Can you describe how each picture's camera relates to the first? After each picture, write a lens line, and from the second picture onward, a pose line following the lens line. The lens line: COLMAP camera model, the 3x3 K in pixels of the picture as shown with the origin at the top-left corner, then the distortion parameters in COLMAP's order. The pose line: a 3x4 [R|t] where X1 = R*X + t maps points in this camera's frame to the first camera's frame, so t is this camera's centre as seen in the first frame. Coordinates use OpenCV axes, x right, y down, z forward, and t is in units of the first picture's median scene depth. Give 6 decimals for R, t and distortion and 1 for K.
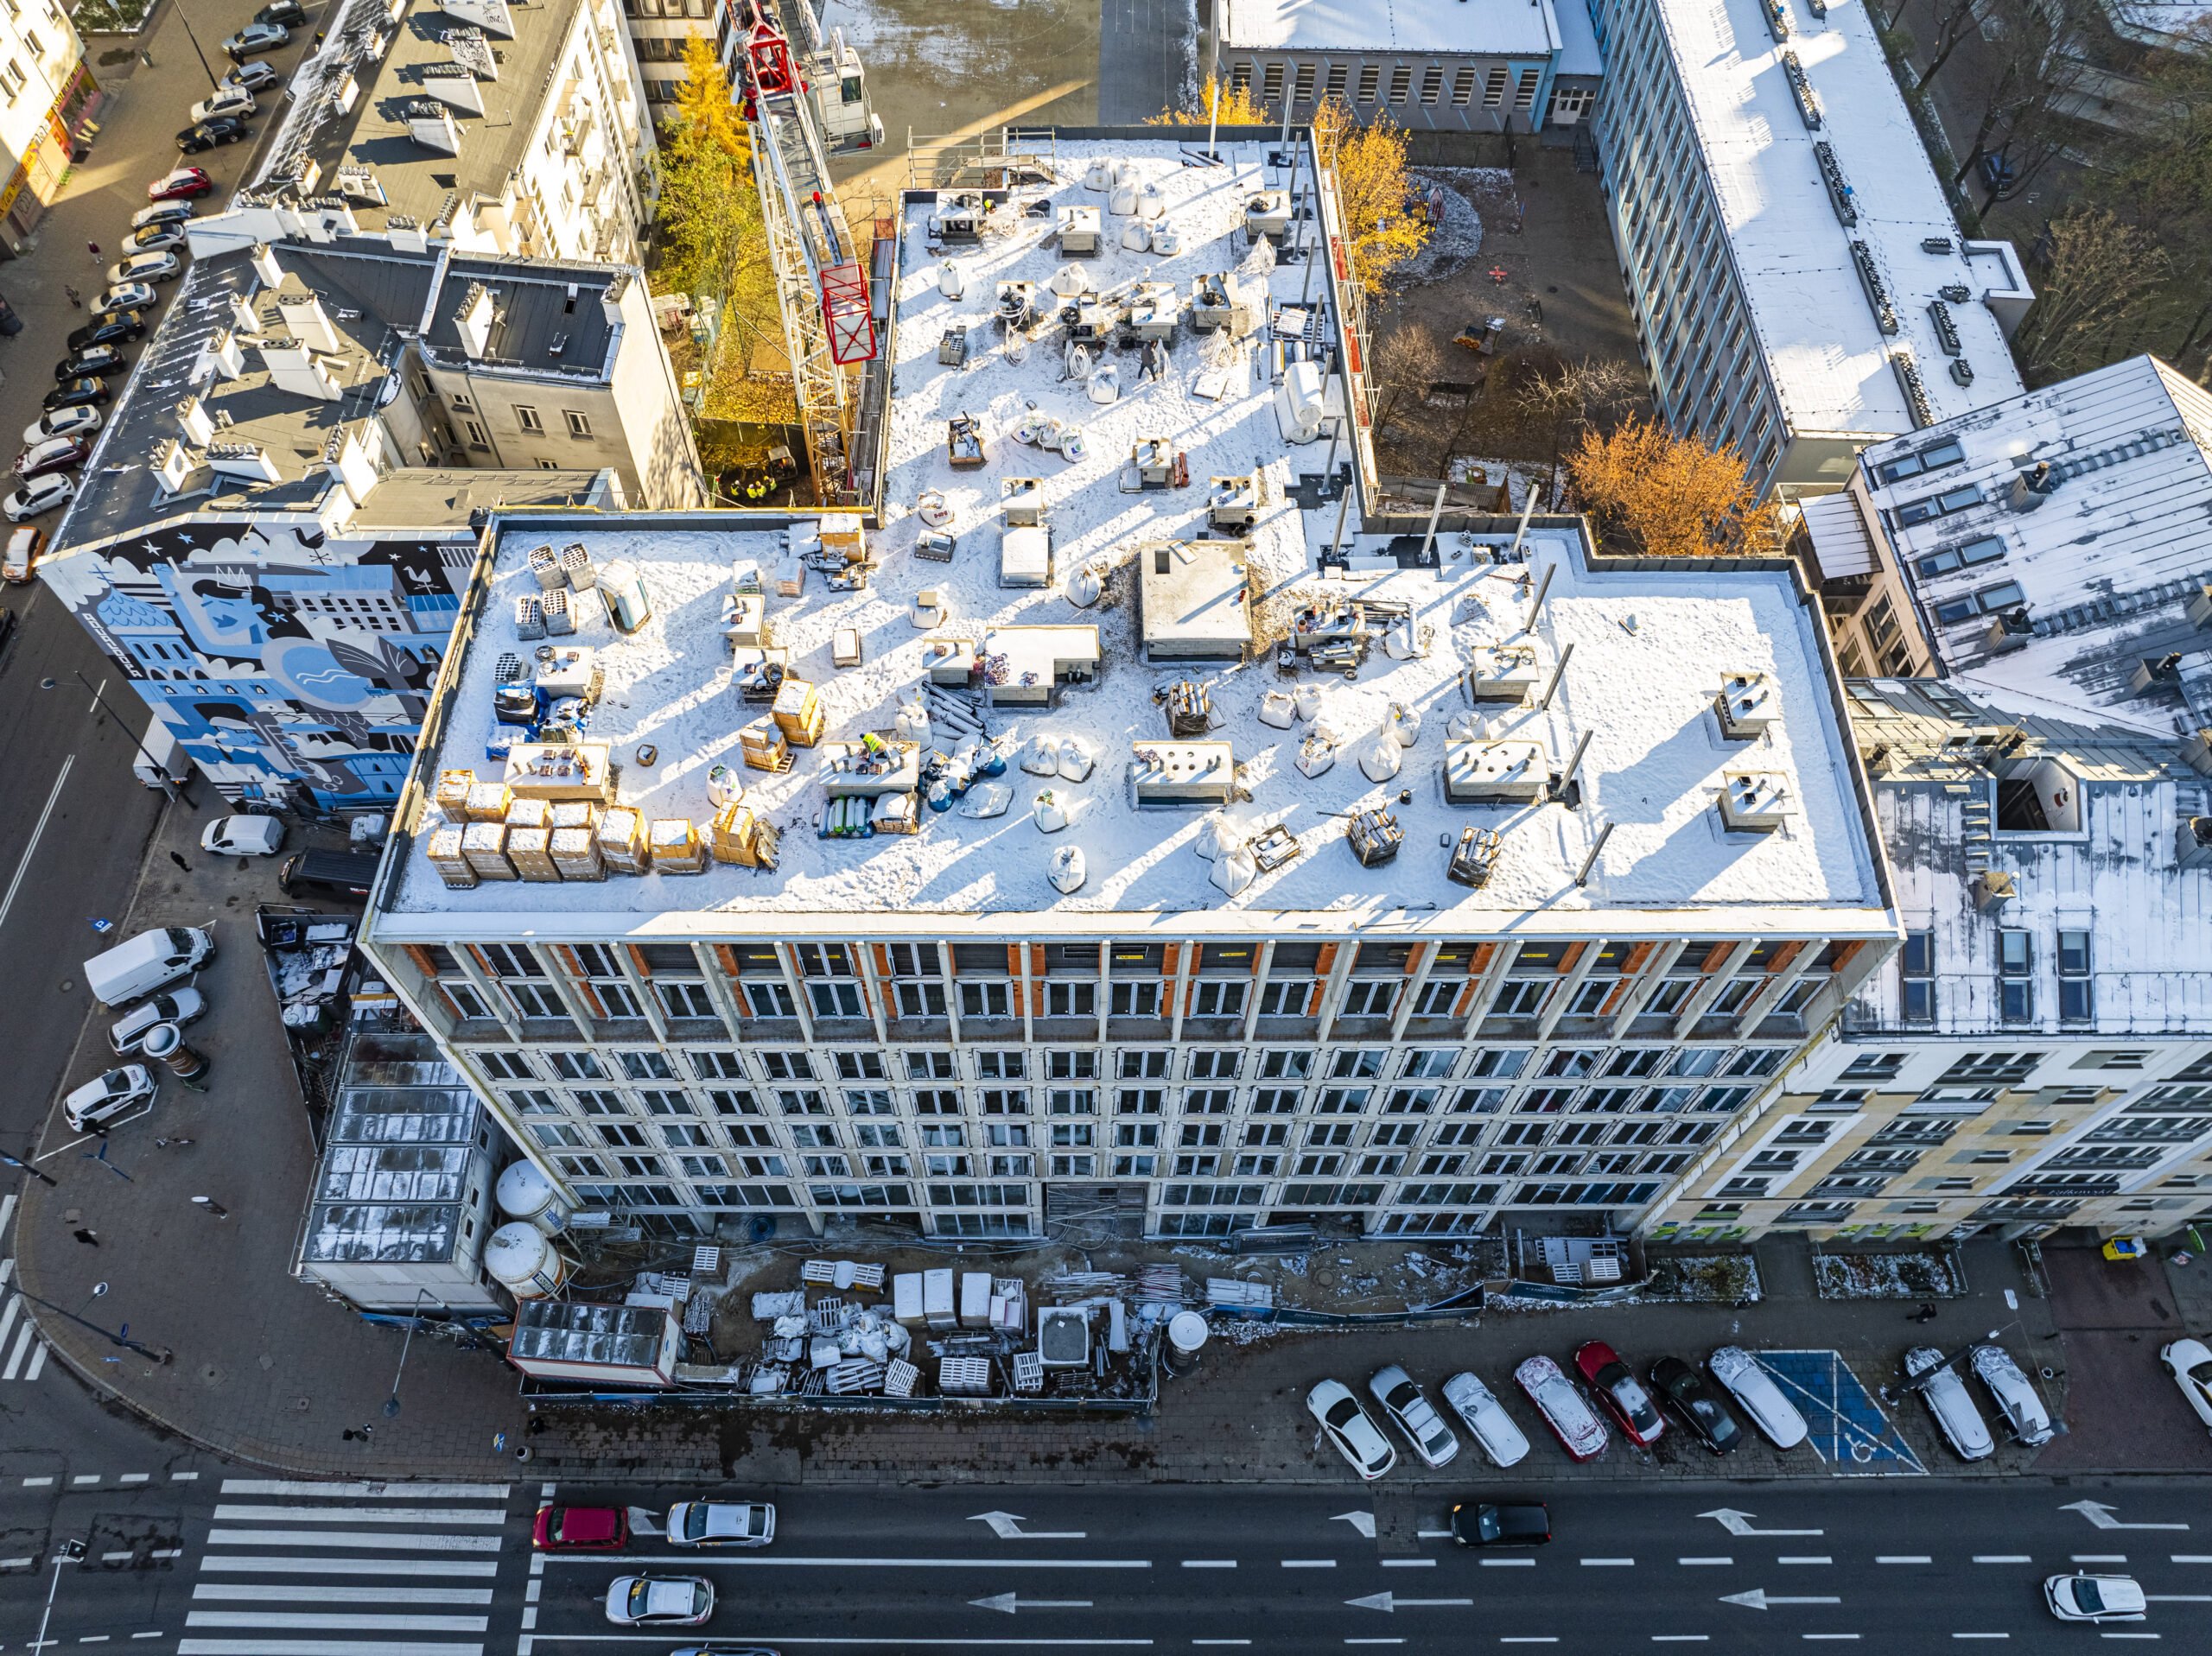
lens RADIAL K [[1568.3, 0, 1106.0], [0, 1568.3, 828.0], [0, 0, 1]] dist [-0.050579, 0.032952]
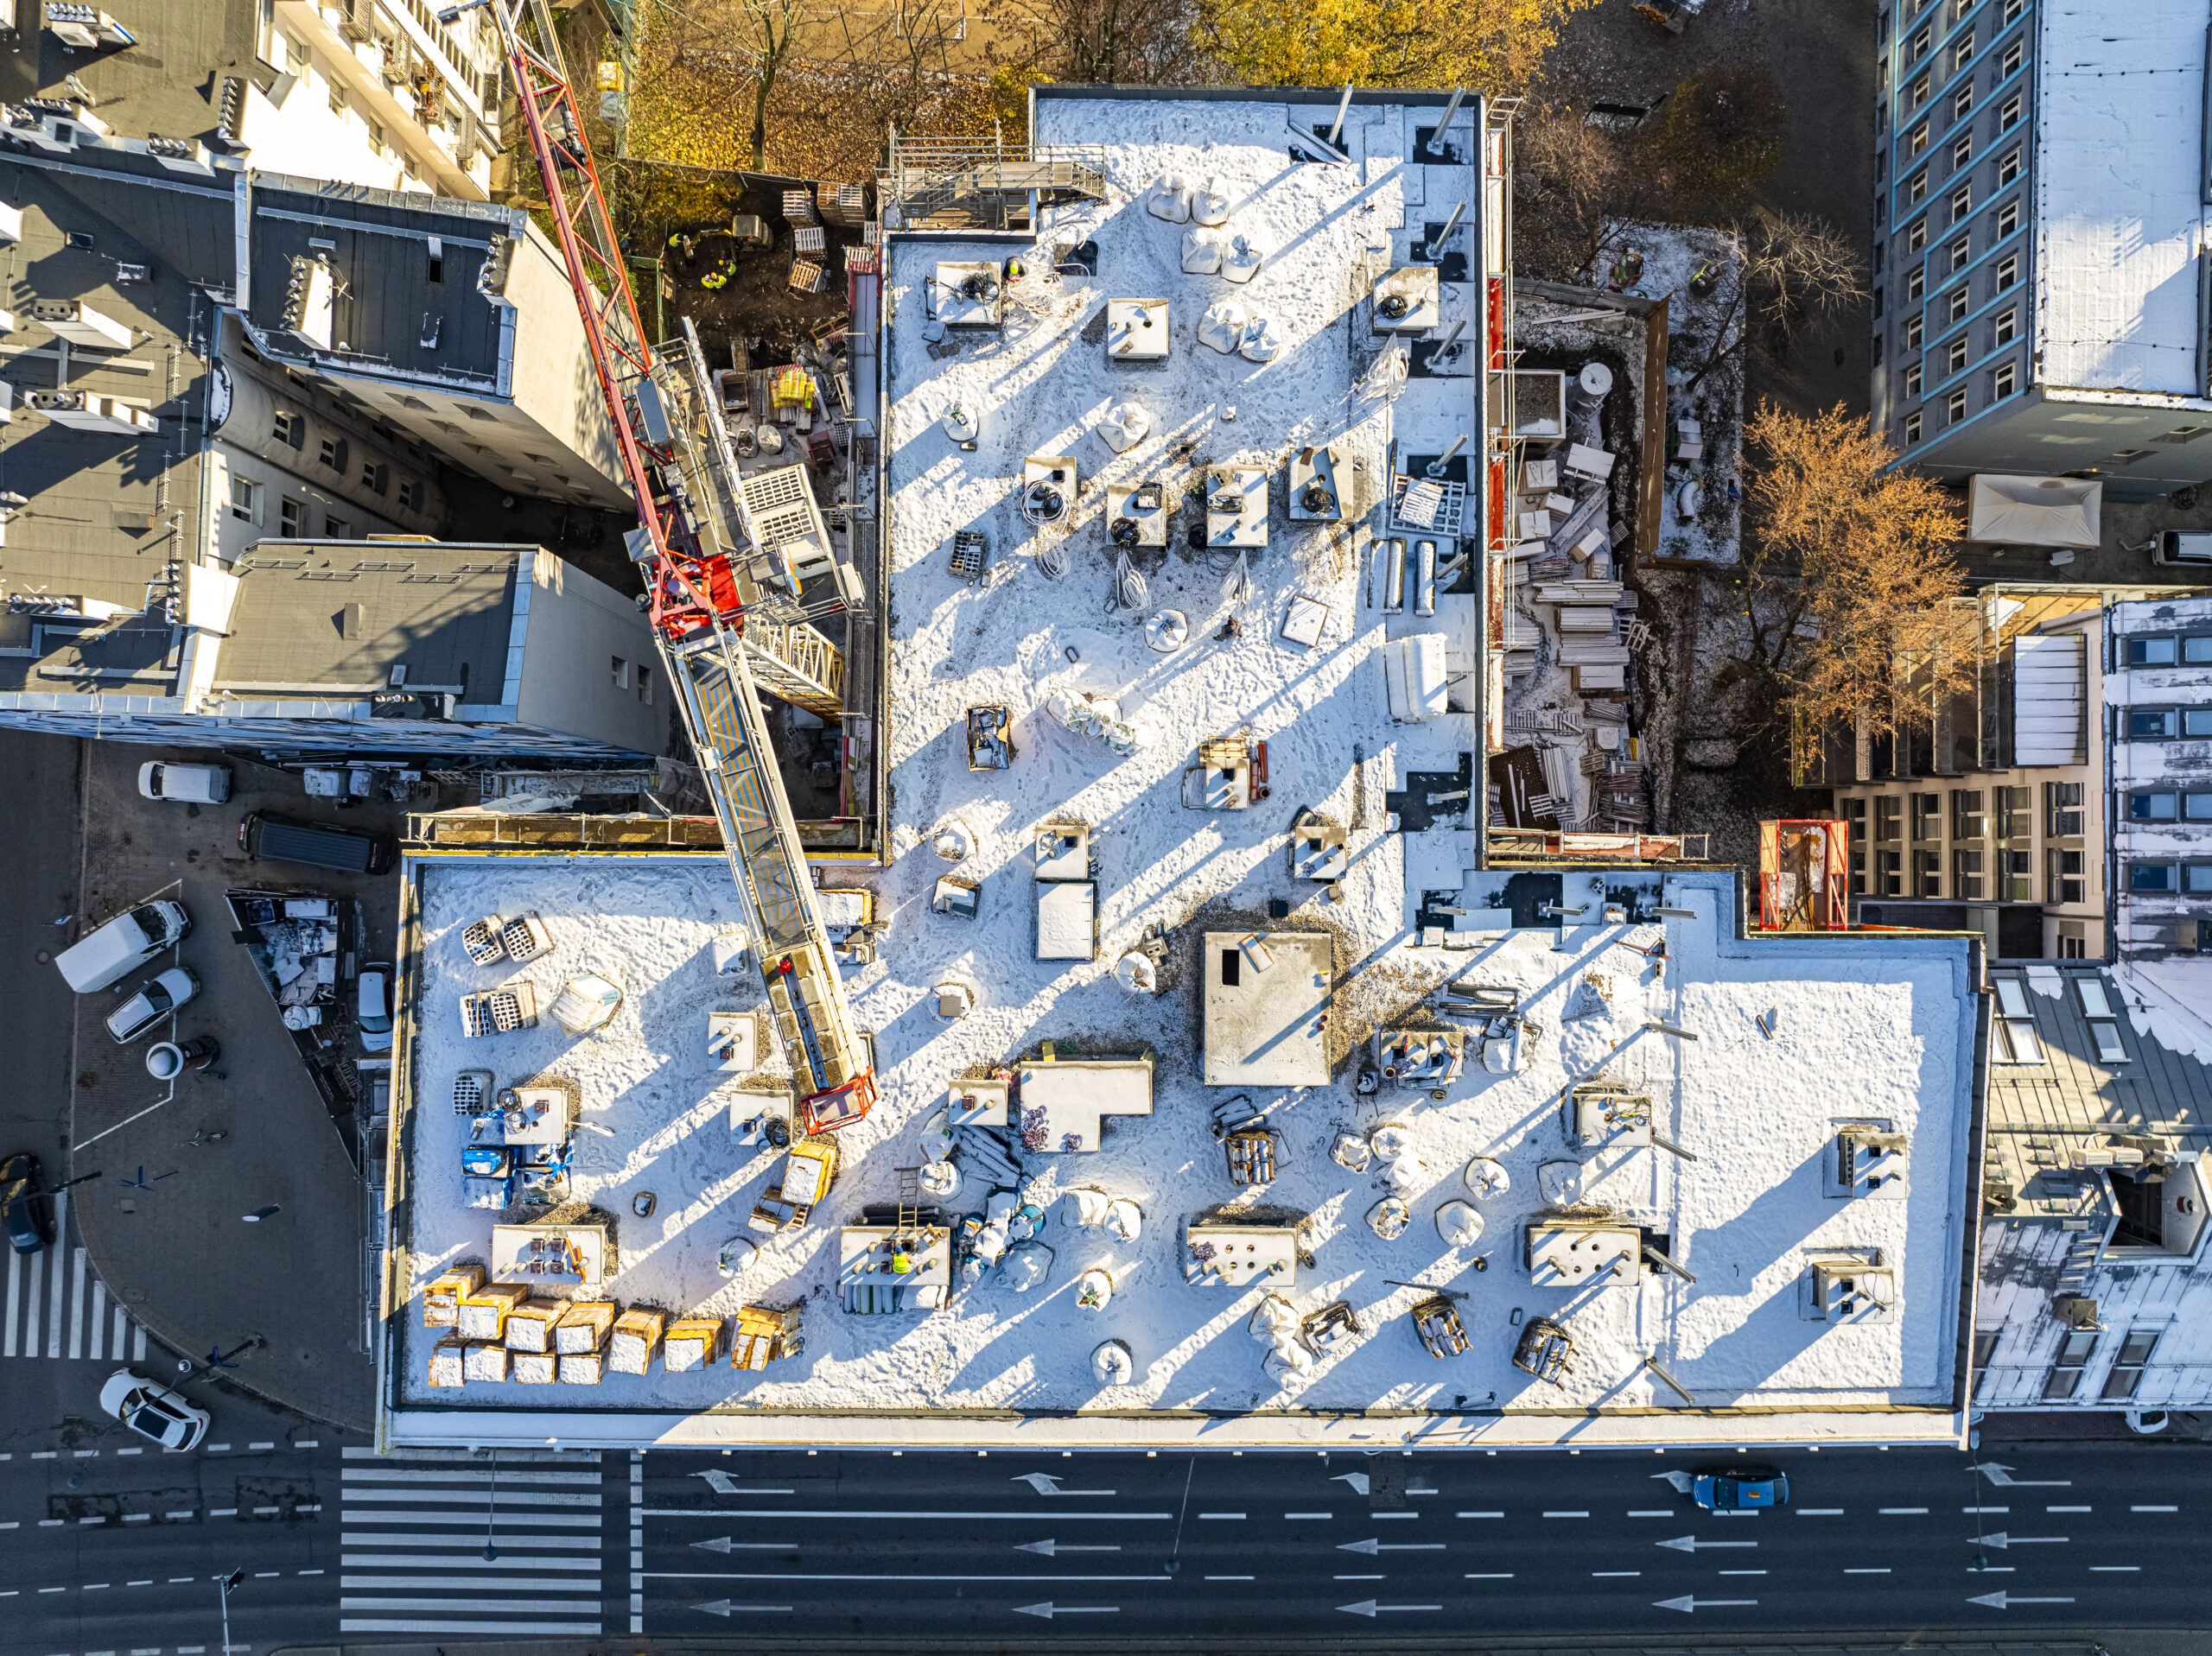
lens RADIAL K [[1573.1, 0, 1151.7], [0, 1573.1, 833.0], [0, 0, 1]] dist [-0.057999, 0.038973]
pose [[0.999555, 0.021804, 0.020365, -0.021331], [-0.029160, 0.858304, 0.512313, -0.573498], [-0.006309, -0.512679, 0.858557, 0.278212]]
